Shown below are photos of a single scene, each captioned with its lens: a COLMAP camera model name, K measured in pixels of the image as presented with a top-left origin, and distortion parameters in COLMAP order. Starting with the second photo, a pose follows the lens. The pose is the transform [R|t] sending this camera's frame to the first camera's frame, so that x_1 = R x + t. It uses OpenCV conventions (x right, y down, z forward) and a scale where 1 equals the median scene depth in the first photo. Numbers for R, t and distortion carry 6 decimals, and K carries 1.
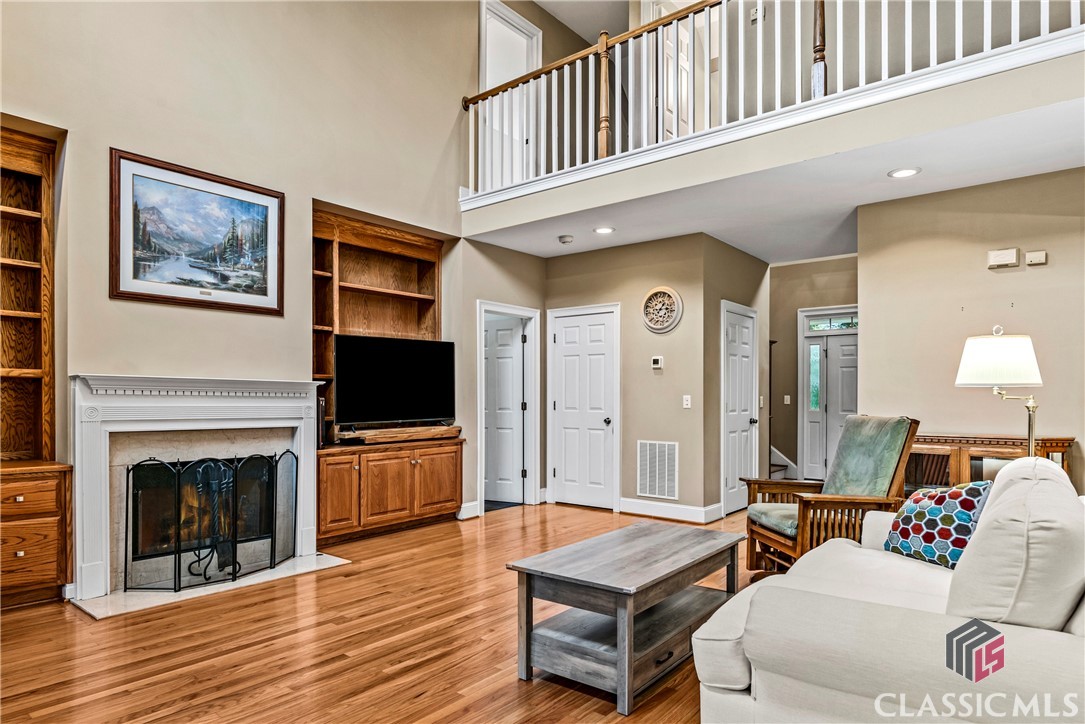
lens RADIAL K [[628.7, 0, 544.7], [0, 628.7, 402.2], [0, 0, 1]] dist [-0.002458, -0.000322]
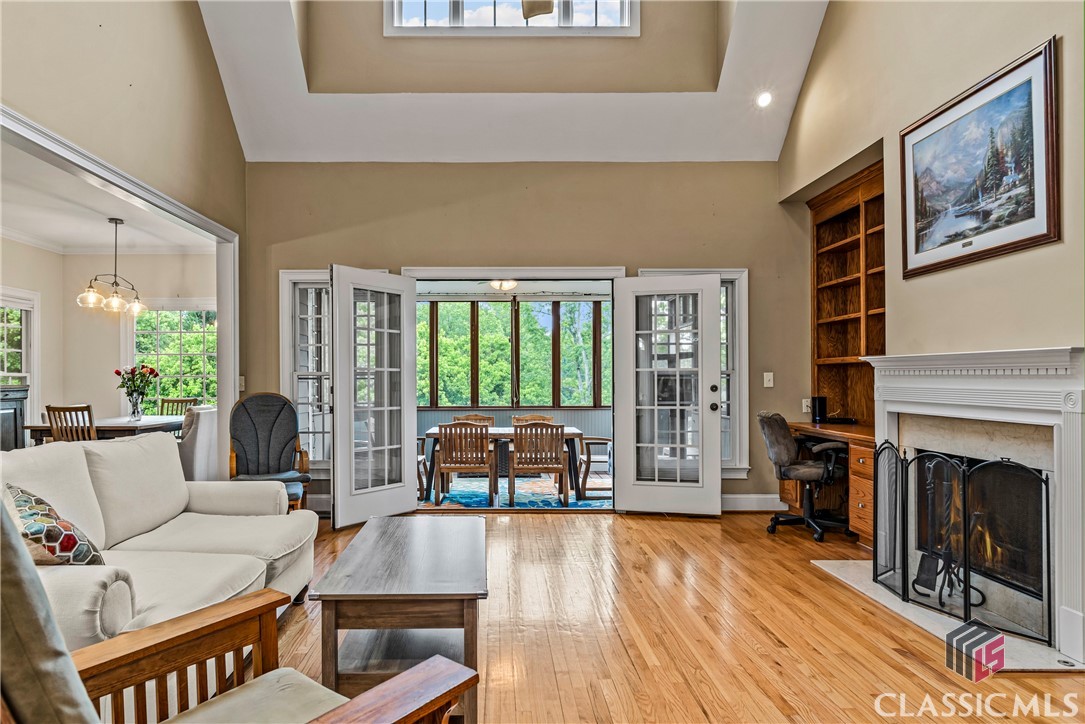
lens RADIAL K [[650.8, 0, 503.4], [0, 650.8, 381.5], [0, 0, 1]] dist [-0.014931, 0.000808]
pose [[-0.772504, 0.002883, -0.635003, 0.412360], [-0.000770, 0.999985, 0.005477, -0.006380], [0.635009, 0.004720, -0.772490, 1.236516]]
